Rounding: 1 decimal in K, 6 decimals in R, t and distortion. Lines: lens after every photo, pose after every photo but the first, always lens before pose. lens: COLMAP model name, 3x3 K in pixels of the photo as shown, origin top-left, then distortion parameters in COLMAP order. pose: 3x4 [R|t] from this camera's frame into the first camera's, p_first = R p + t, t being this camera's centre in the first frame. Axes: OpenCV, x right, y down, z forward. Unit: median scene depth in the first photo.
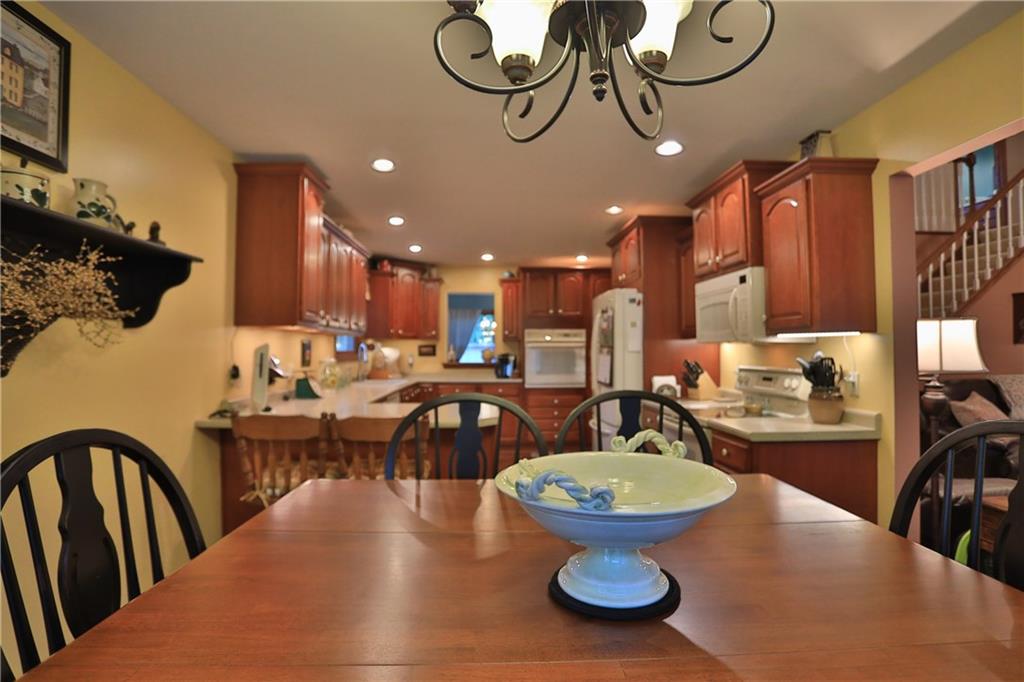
lens RADIAL K [[523.2, 0, 512.0], [0, 523.2, 341.0], [0, 0, 1]] dist [-0.080256, 0.026373]
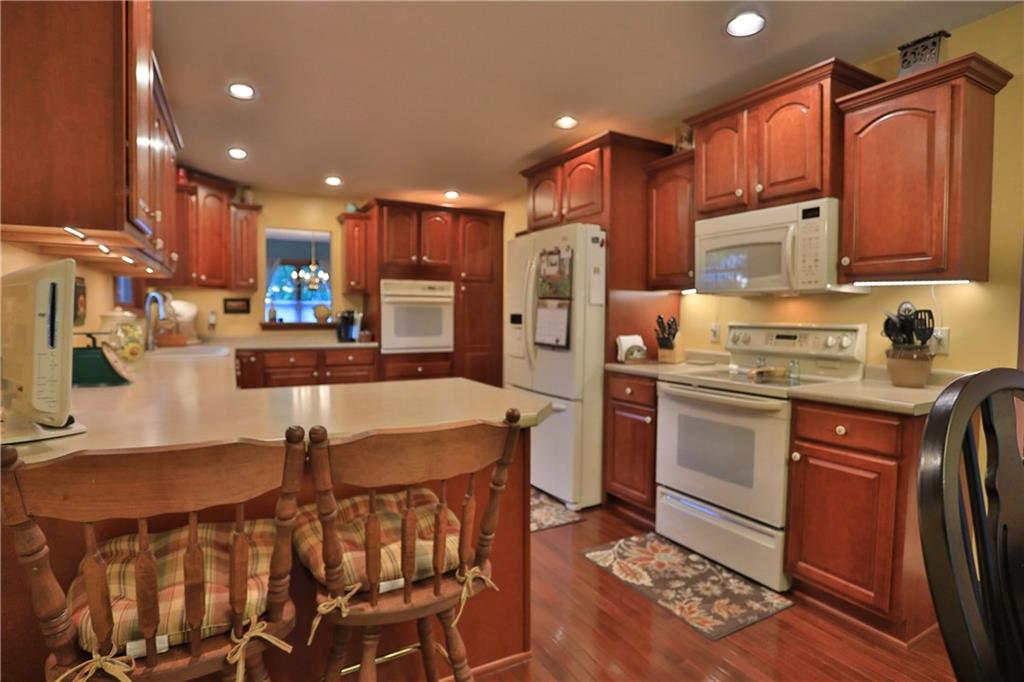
lens RADIAL K [[523.2, 0, 512.0], [0, 523.2, 341.0], [0, 0, 1]] dist [-0.080256, 0.026373]
pose [[0.899497, -0.015528, 0.436650, -0.212204], [-0.015205, 0.997650, 0.066801, 0.022458], [-0.436662, -0.066726, 0.897148, 0.315287]]
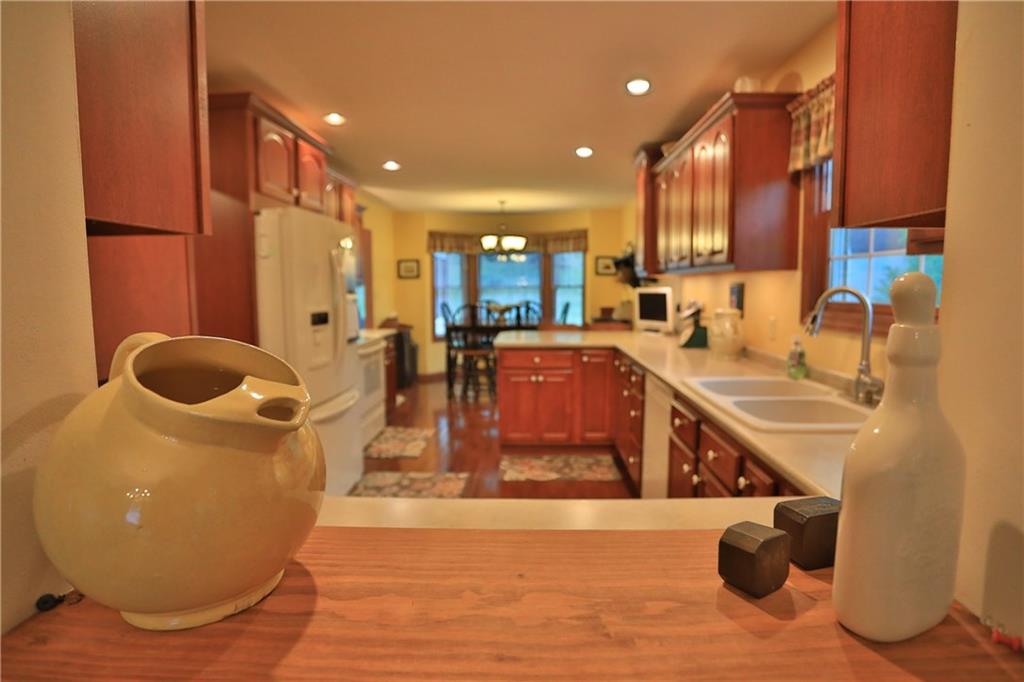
lens RADIAL K [[523.2, 0, 512.0], [0, 523.2, 341.0], [0, 0, 1]] dist [-0.080256, 0.026373]
pose [[0.041864, -0.102869, 0.993814, -1.837541], [-0.019881, 0.994403, 0.103768, -0.058801], [-0.998925, -0.024102, 0.039585, 1.833026]]
